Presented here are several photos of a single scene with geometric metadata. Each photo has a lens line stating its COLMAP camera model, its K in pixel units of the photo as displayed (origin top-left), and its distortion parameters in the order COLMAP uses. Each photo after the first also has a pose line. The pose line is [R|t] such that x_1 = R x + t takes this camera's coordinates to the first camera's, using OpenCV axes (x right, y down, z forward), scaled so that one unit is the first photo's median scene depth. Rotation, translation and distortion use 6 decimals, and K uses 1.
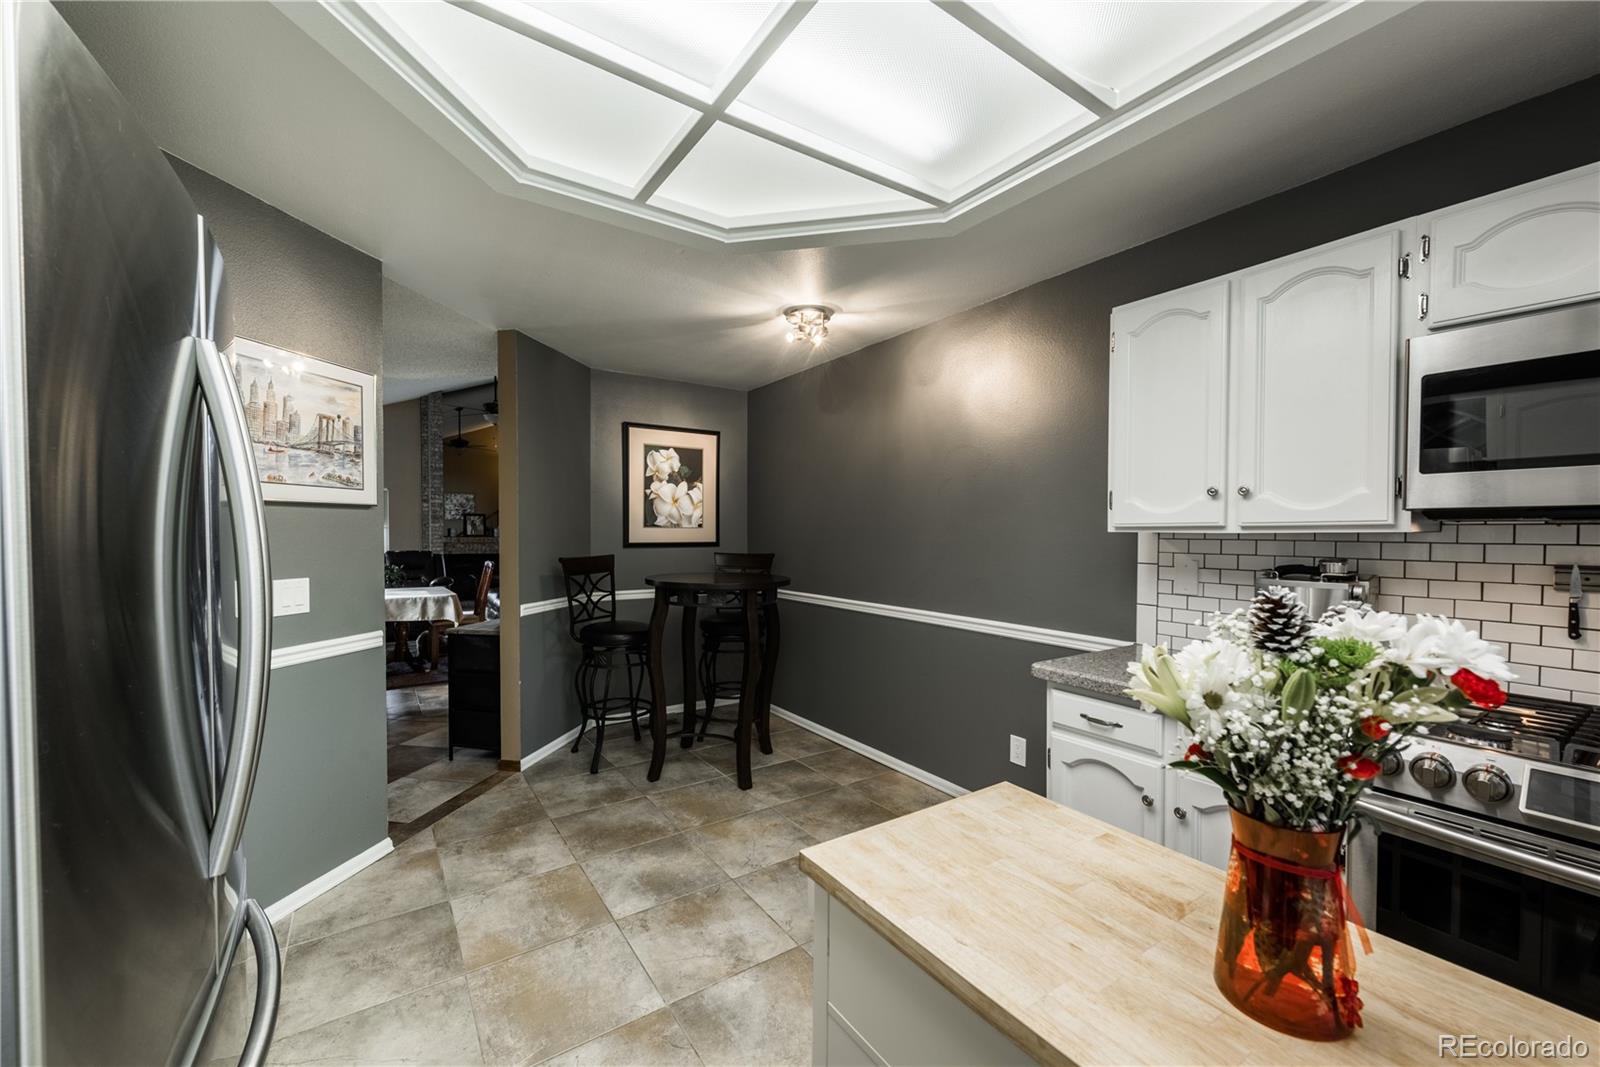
lens RADIAL K [[624.9, 0, 799.7], [0, 624.9, 541.9], [0, 0, 1]] dist [0.013370, -0.003918]
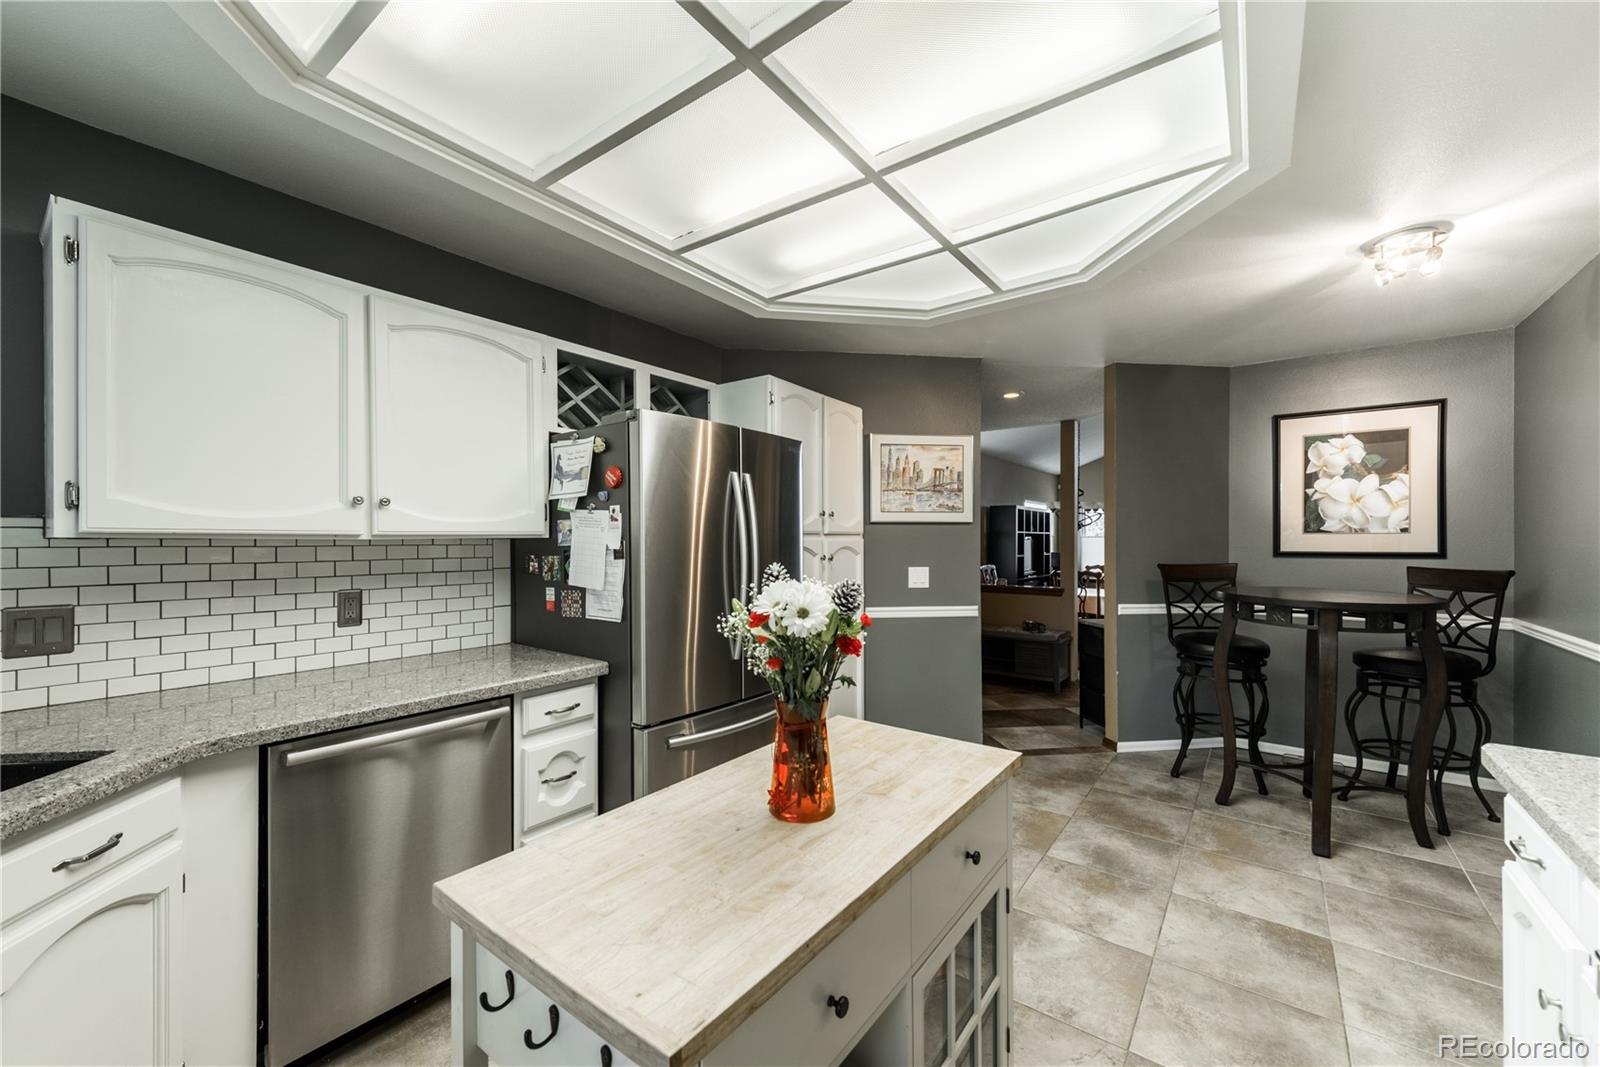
lens RADIAL K [[624.9, 0, 787.3], [0, 624.9, 542.1], [0, 0, 1]] dist [0.013370, -0.003918]
pose [[0.314591, -0.001117, -0.949227, 0.529549], [-0.013234, 0.999897, -0.005563, 0.003629], [0.949135, 0.014312, 0.314544, 0.094473]]
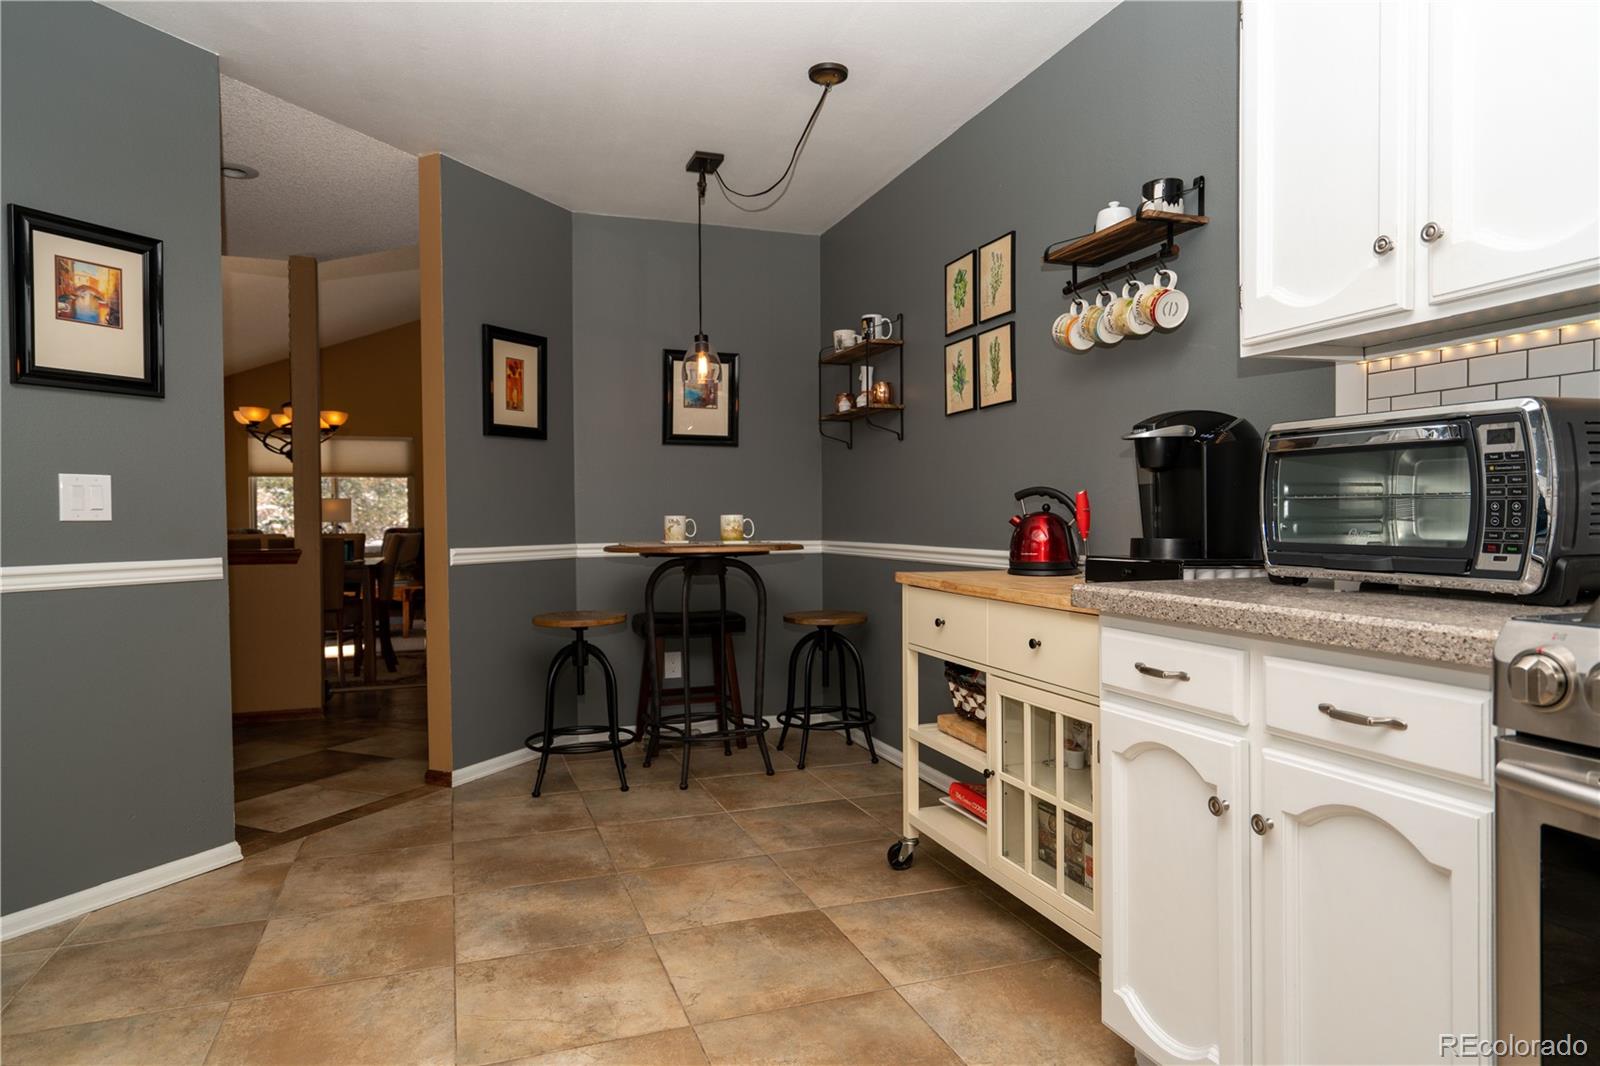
lens RADIAL K [[982.7, 0, 800.3], [0, 982.7, 529.4], [0, 0, 1]] dist [0.009087, 0.004704]
pose [[0.967523, -0.007376, -0.252675, 0.251905], [0.006951, 0.999973, -0.002573, 0.102281], [0.252687, 0.000733, 0.967548, 0.046668]]
